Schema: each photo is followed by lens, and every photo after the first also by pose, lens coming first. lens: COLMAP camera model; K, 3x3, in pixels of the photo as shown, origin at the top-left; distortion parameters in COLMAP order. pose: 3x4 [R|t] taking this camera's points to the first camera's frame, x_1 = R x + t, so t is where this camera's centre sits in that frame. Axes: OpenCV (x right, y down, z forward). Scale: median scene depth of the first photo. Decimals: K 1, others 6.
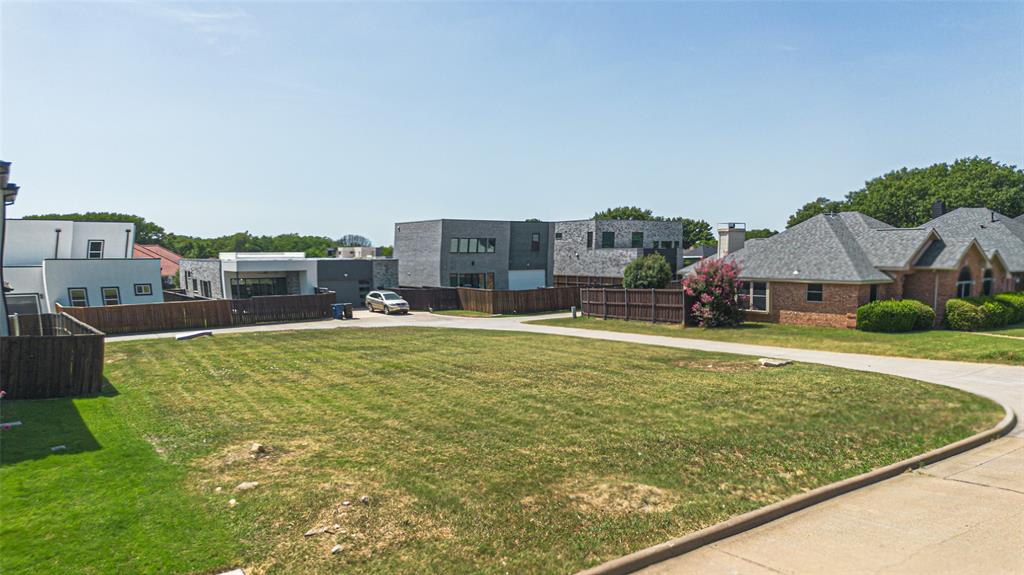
lens RADIAL K [[730.5, 0, 510.6], [0, 730.5, 287.2], [0, 0, 1]] dist [0.028143, -0.008535]
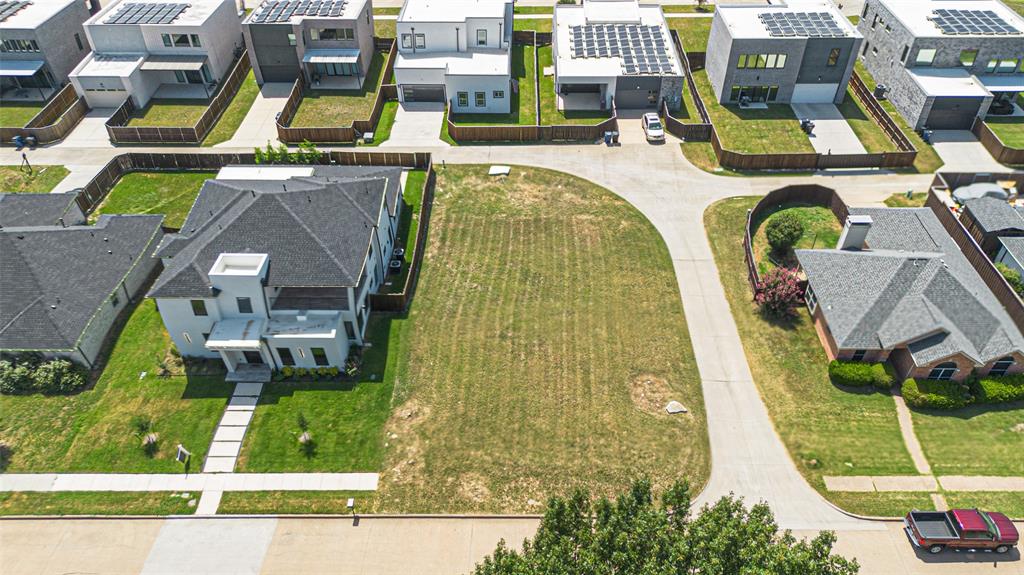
lens RADIAL K [[720.6, 0, 513.7], [0, 720.6, 287.6], [0, 0, 1]] dist [0.057993, -0.060629]
pose [[0.810620, 0.391211, -0.435716, 0.331998], [-0.030977, 0.771693, 0.635240, -0.620243], [0.584752, -0.501442, 0.637668, -0.145714]]
